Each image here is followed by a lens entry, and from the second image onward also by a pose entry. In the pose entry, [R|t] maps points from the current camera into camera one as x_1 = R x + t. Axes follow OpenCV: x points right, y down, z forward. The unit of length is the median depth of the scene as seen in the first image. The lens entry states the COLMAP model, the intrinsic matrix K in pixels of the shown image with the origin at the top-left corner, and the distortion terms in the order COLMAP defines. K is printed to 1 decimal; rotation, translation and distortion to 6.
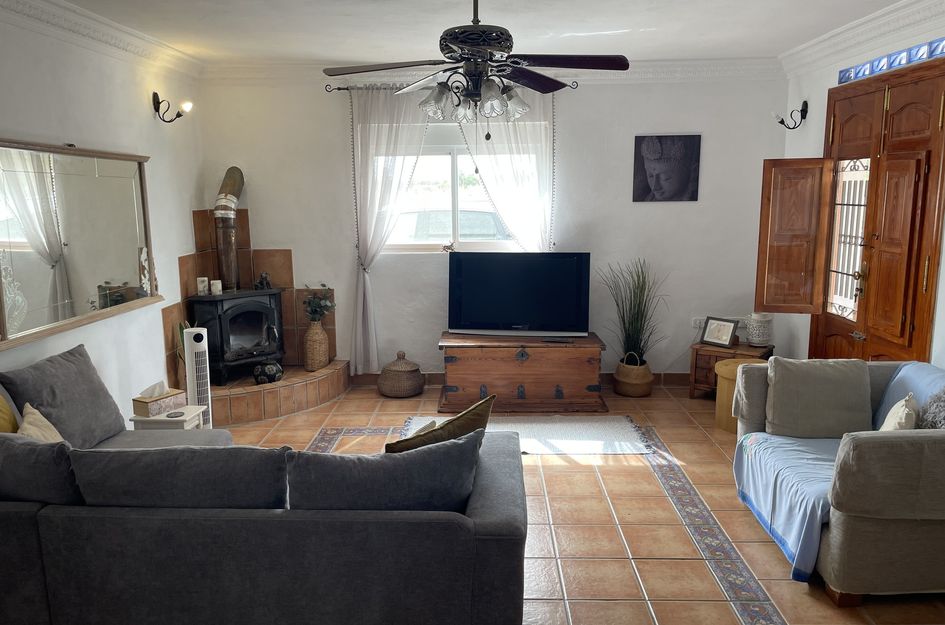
lens RADIAL K [[716.1, 0, 466.9], [0, 716.1, 315.1], [0, 0, 1]] dist [0.102752, -0.137660]
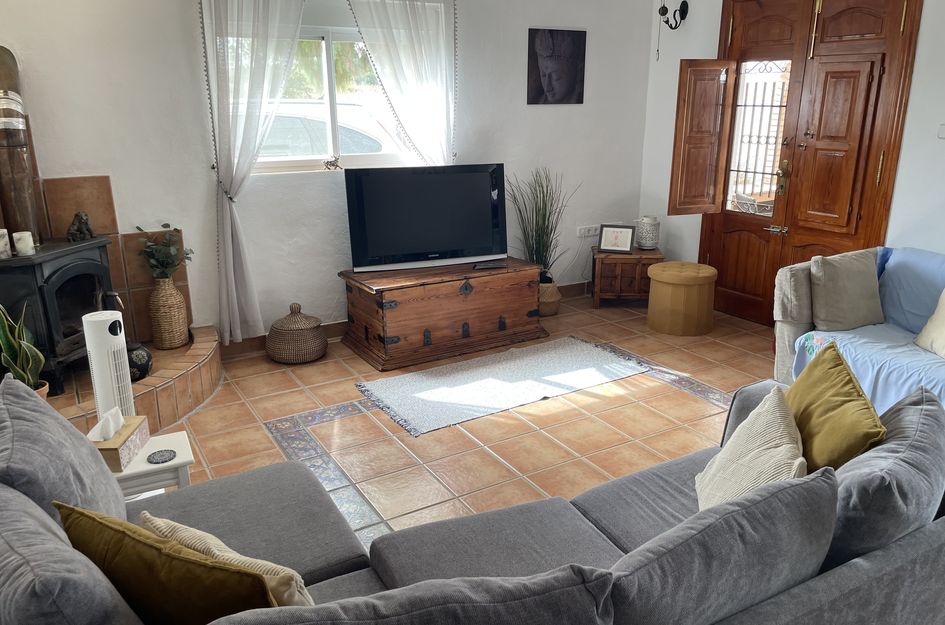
lens RADIAL K [[716.1, 0, 466.9], [0, 716.1, 315.1], [0, 0, 1]] dist [0.102752, -0.137660]
pose [[0.842891, -0.150322, 0.516661, -0.359714], [0.087157, 0.985647, 0.144584, -0.035164], [-0.530979, -0.076838, 0.843894, 0.262566]]
